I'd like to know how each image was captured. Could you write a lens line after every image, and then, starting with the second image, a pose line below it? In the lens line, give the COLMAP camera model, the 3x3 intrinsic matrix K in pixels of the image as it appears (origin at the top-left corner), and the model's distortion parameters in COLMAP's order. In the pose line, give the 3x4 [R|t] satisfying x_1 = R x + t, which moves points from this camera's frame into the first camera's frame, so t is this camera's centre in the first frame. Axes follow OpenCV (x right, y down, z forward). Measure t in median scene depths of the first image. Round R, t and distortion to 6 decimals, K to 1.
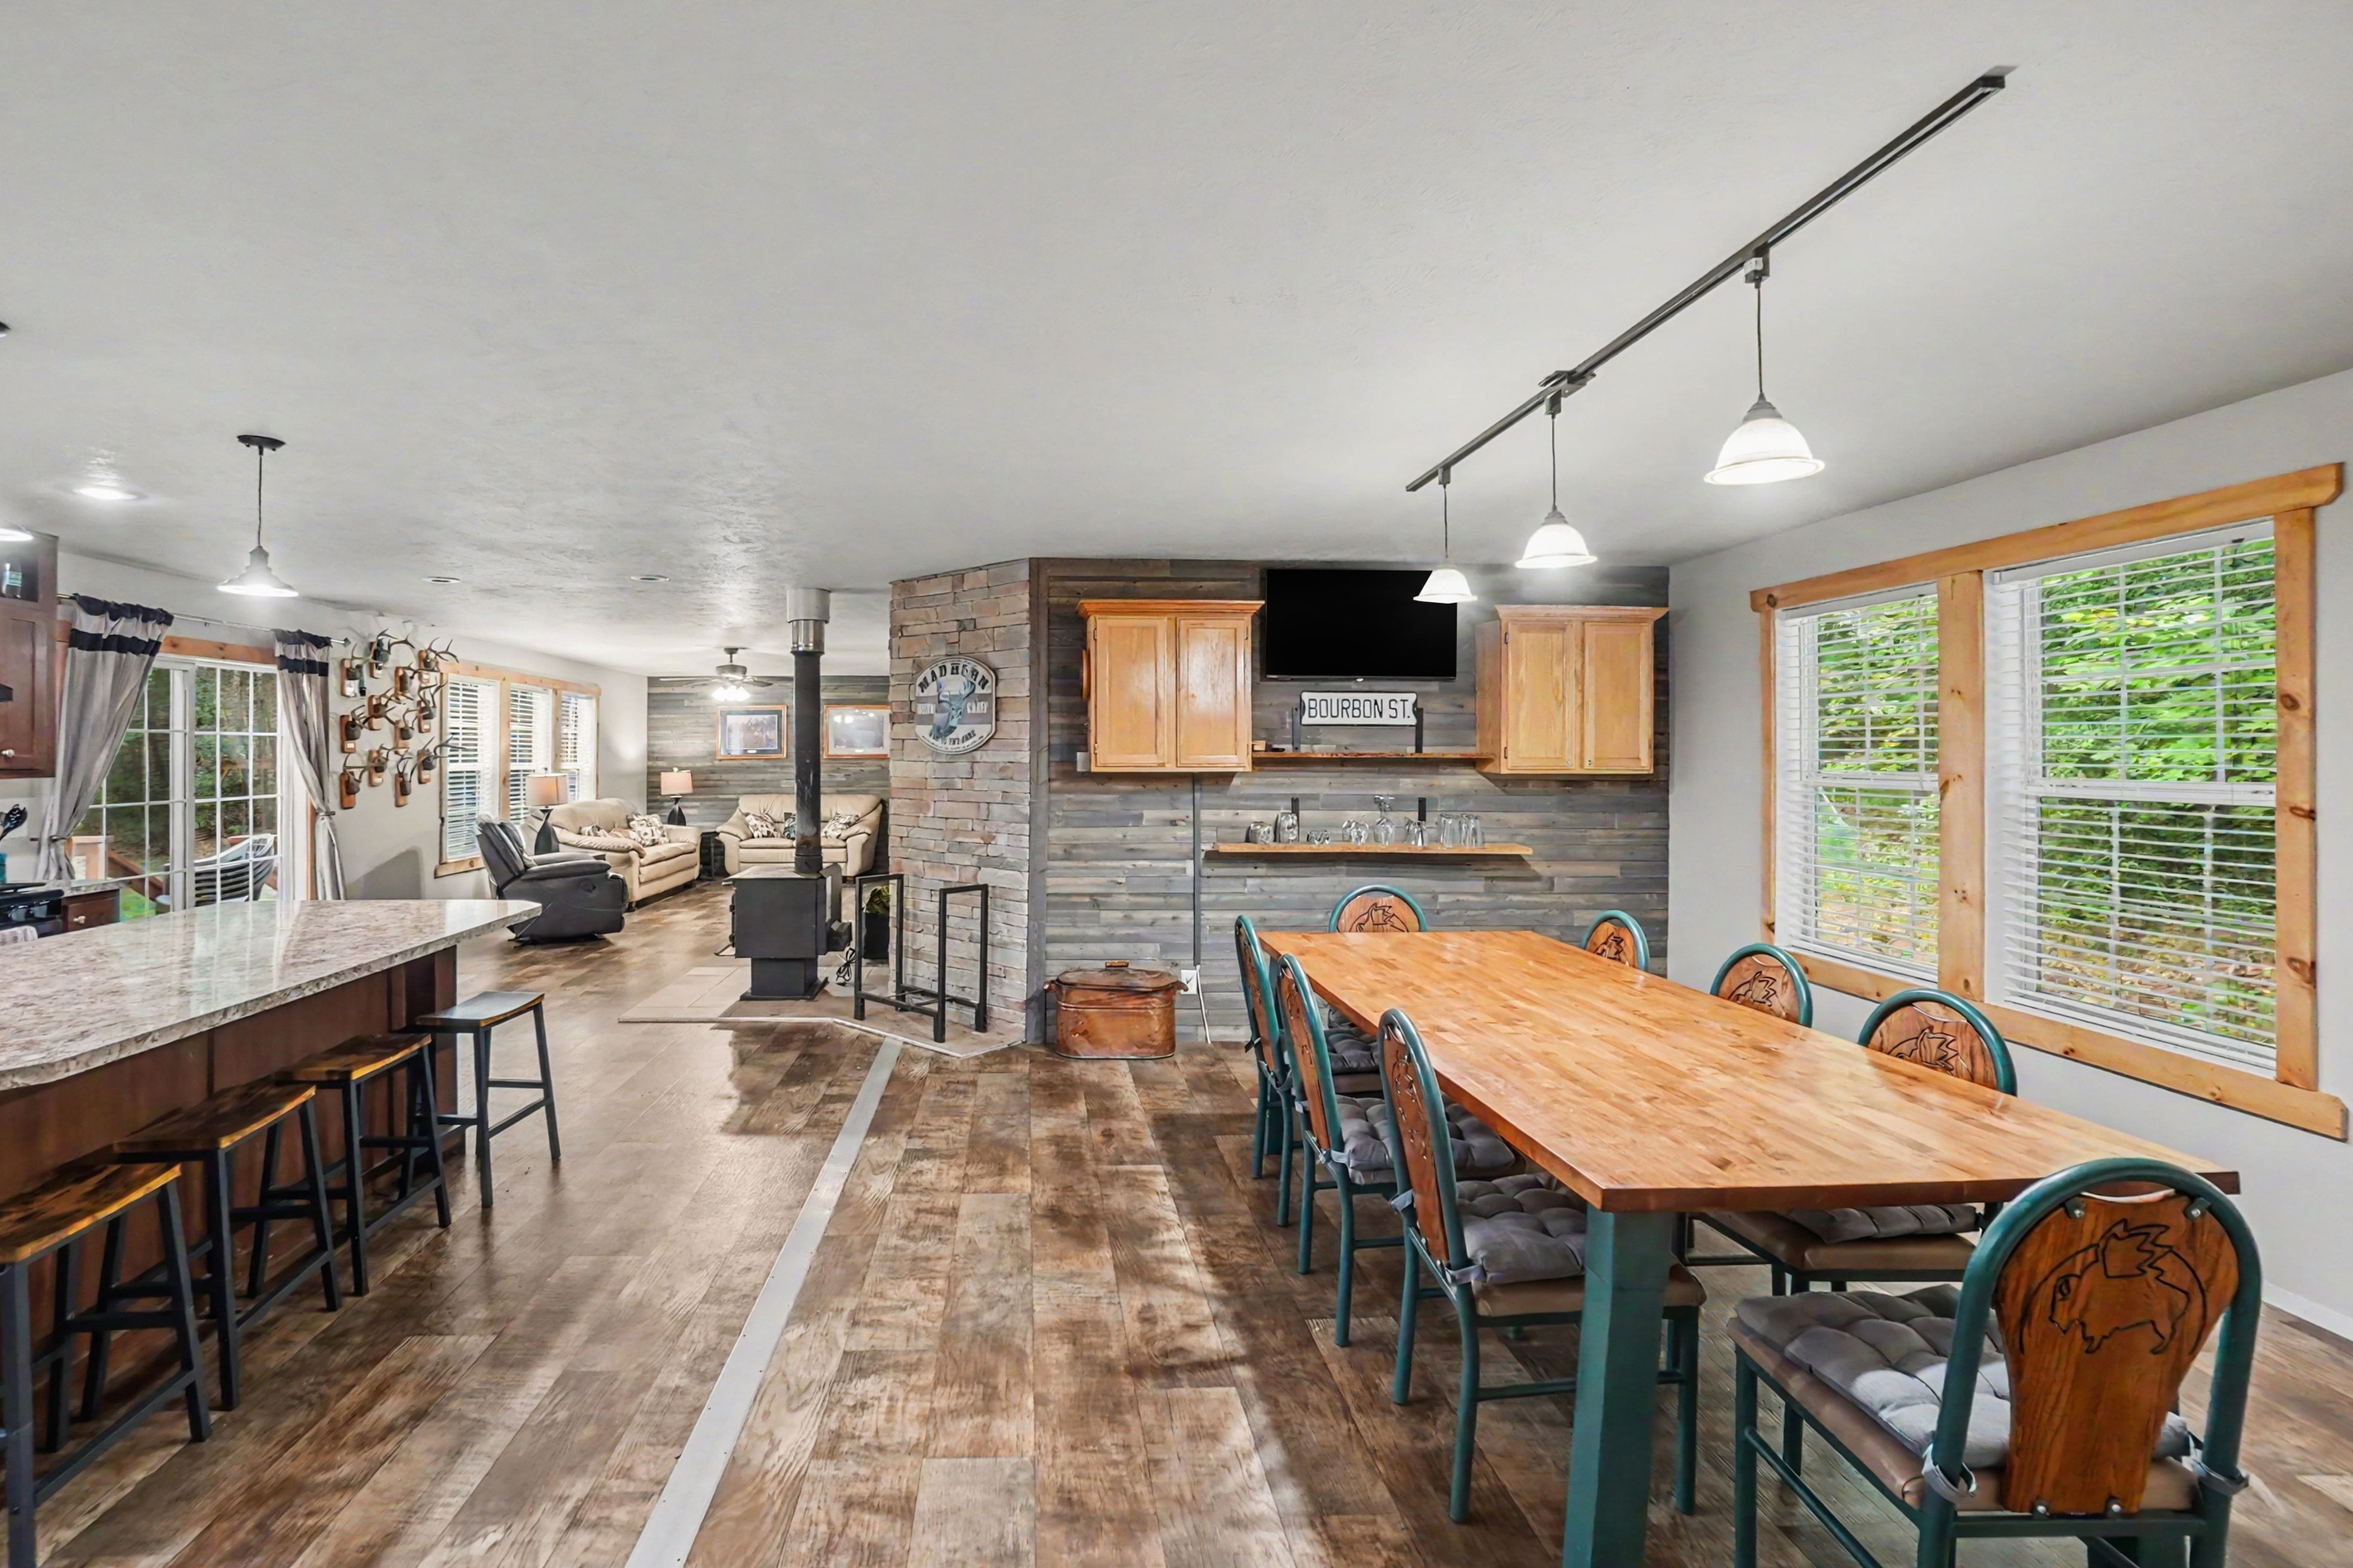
lens RADIAL K [[1085.6, 0, 1061.4], [0, 1085.6, 736.1], [0, 0, 1]] dist [-0.019342, 0.000758]
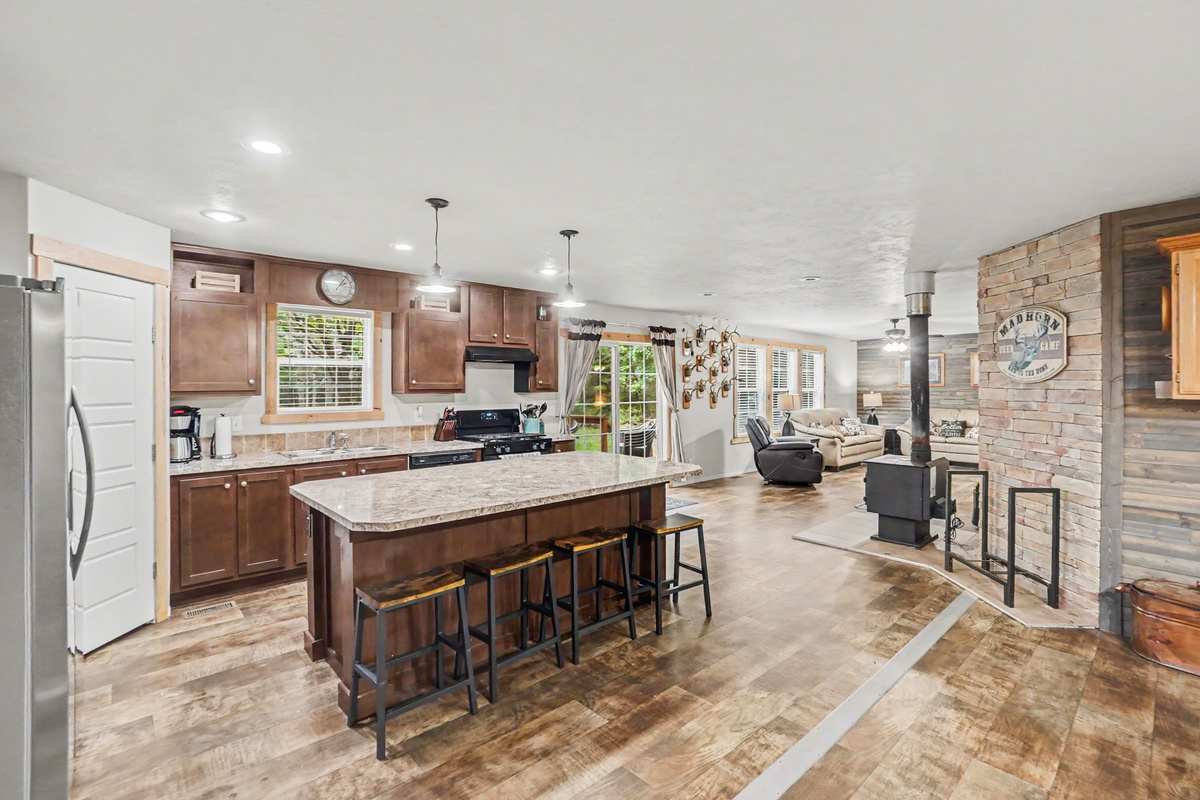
lens RADIAL K [[551.7, 0, 594.9], [0, 551.7, 378.4], [0, 0, 1]] dist [-0.041827, 0.020384]
pose [[0.644666, -0.006270, -0.764438, 0.064014], [0.011333, 0.999935, 0.001357, 0.004870], [0.764380, -0.009538, 0.644695, 0.212497]]
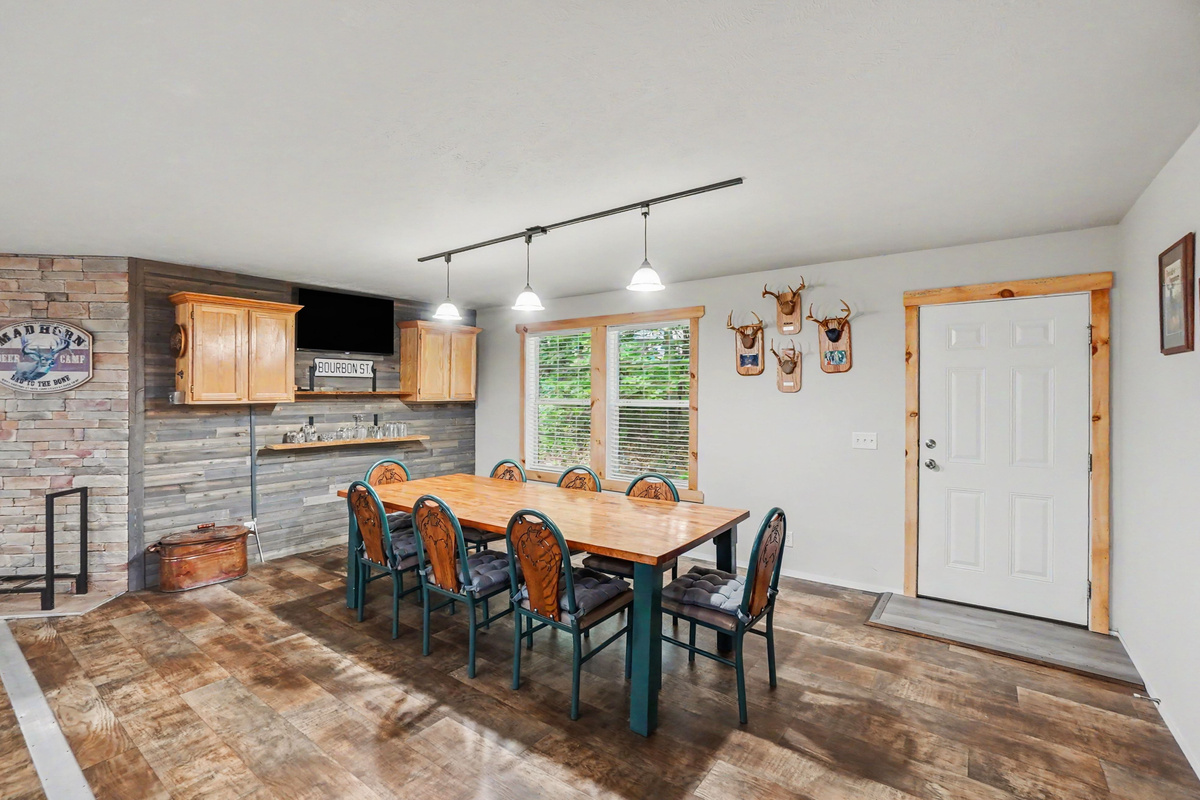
lens RADIAL K [[548.5, 0, 549.3], [0, 548.5, 395.2], [0, 0, 1]] dist [-0.012617, 0.000645]
pose [[0.655745, -0.006693, 0.754953, -0.211959], [-0.009012, 0.999820, 0.016692, 0.002497], [-0.754928, -0.017749, 0.655567, 0.103377]]
